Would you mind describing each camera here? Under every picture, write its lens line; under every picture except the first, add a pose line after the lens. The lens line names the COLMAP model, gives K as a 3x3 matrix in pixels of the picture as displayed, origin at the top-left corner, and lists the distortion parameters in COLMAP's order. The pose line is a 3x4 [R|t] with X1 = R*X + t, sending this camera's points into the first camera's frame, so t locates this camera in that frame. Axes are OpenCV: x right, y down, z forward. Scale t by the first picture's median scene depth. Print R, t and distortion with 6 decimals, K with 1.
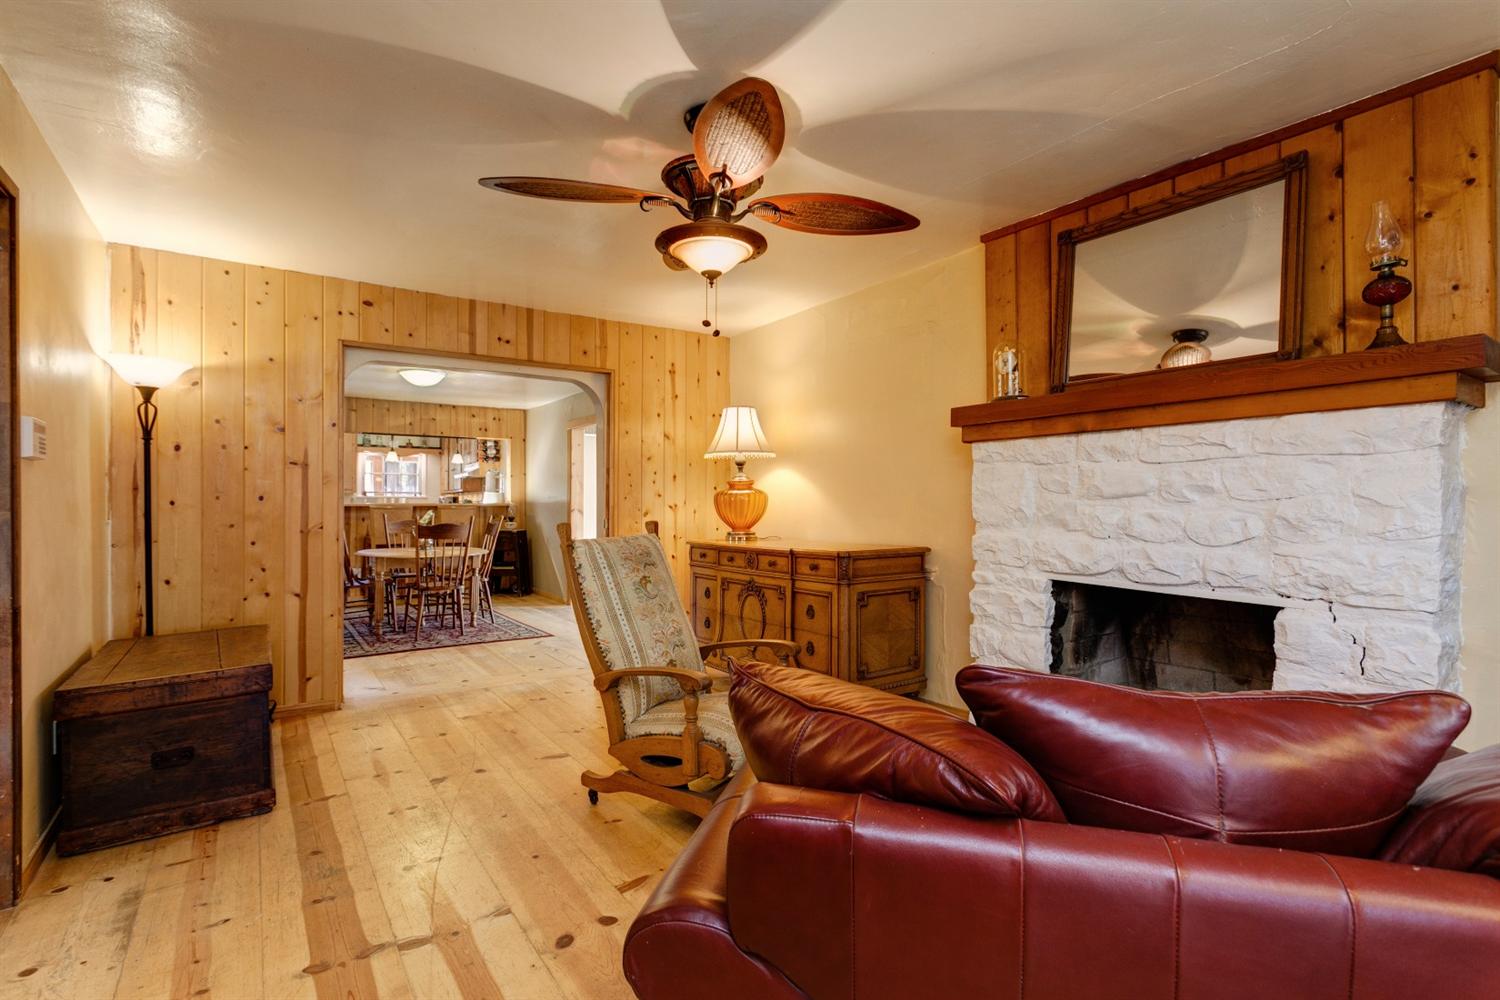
lens RADIAL K [[725.3, 0, 753.4], [0, 725.3, 502.4], [0, 0, 1]] dist [0.000137, 0.002055]
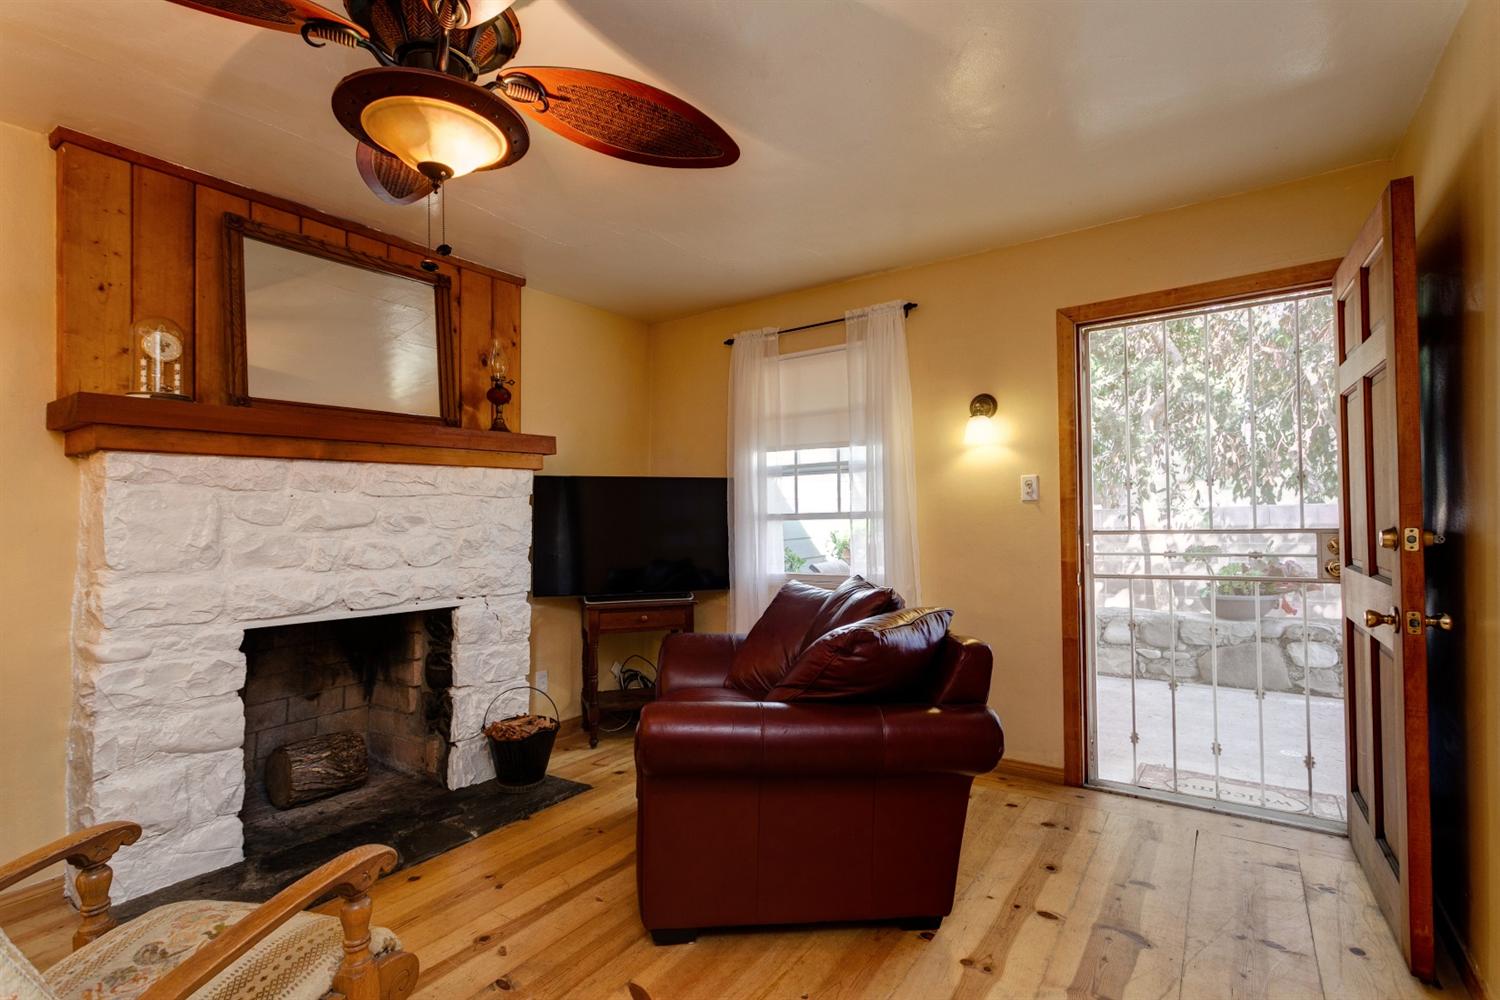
lens RADIAL K [[725.3, 0, 733.2], [0, 725.3, 521.9], [0, 0, 1]] dist [0.000137, 0.002055]
pose [[-0.363723, 0.002248, 0.931505, -0.370468], [0.027764, 0.999579, 0.008429, -0.005516], [-0.931093, 0.028928, -0.363632, 0.509784]]
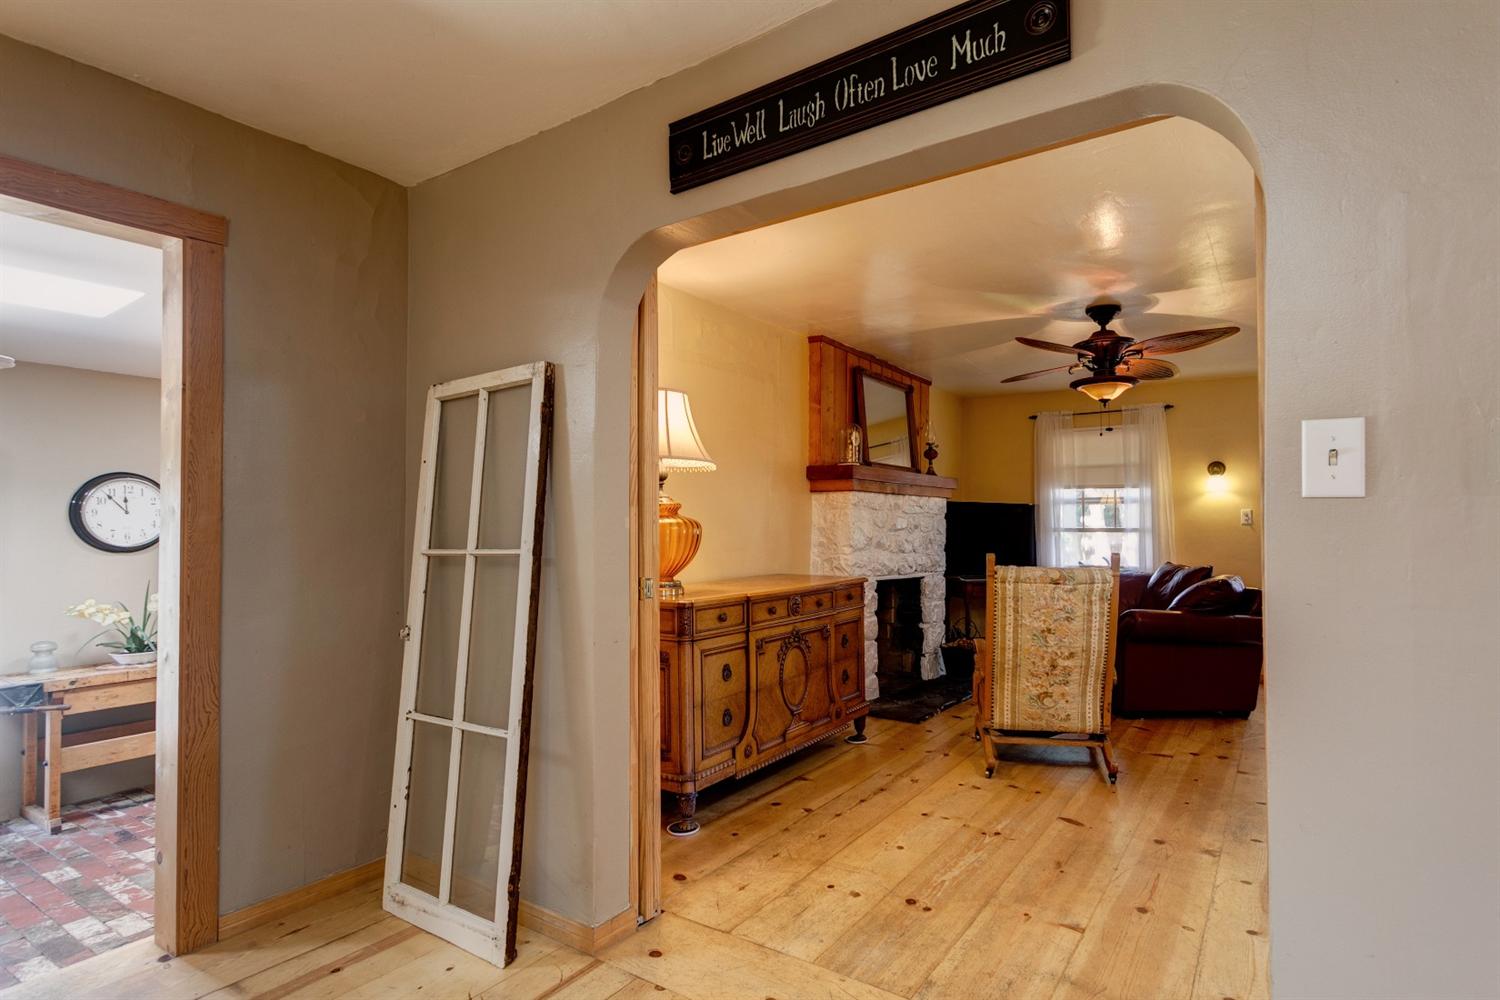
lens RADIAL K [[788.3, 0, 777.6], [0, 788.3, 516.0], [0, 0, 1]] dist [0.001367, 0.005782]
pose [[-0.384337, 0.016141, 0.923052, -0.764023], [0.003449, 0.999865, -0.016048, -0.007199], [-0.923186, -0.002984, -0.384341, 1.261653]]
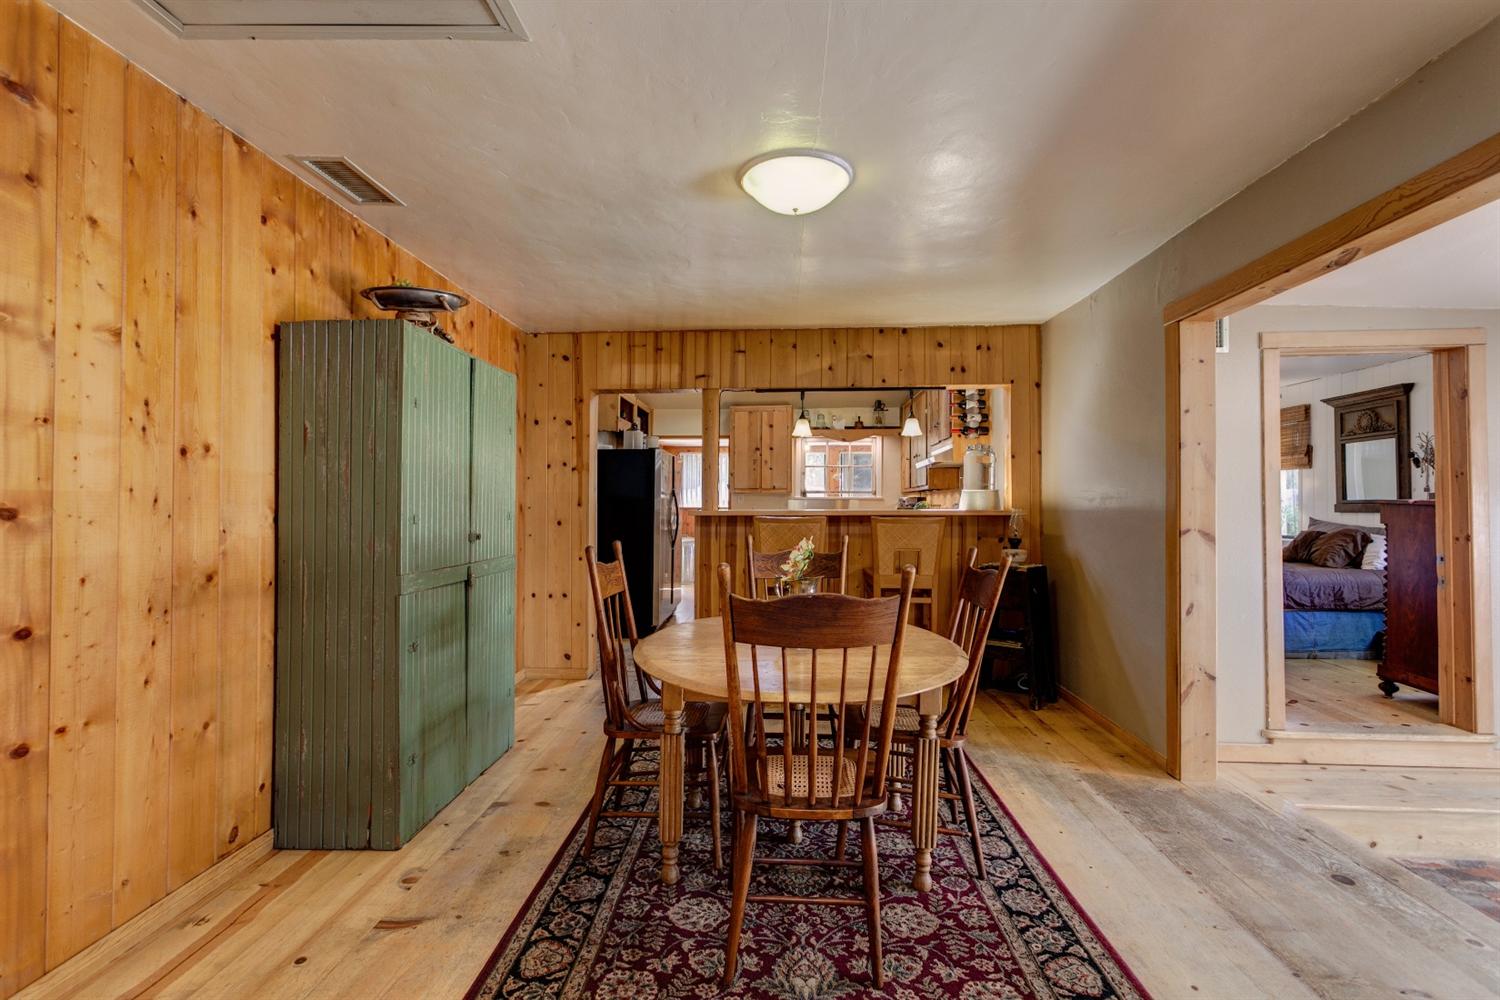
lens RADIAL K [[725.3, 0, 736.7], [0, 725.3, 498.3], [0, 0, 1]] dist [0.000137, 0.002055]
pose [[0.788412, -0.005144, -0.615126, -0.370841], [0.002796, 0.999985, -0.004778, -0.010541], [0.615141, 0.002047, 0.788414, 1.026210]]
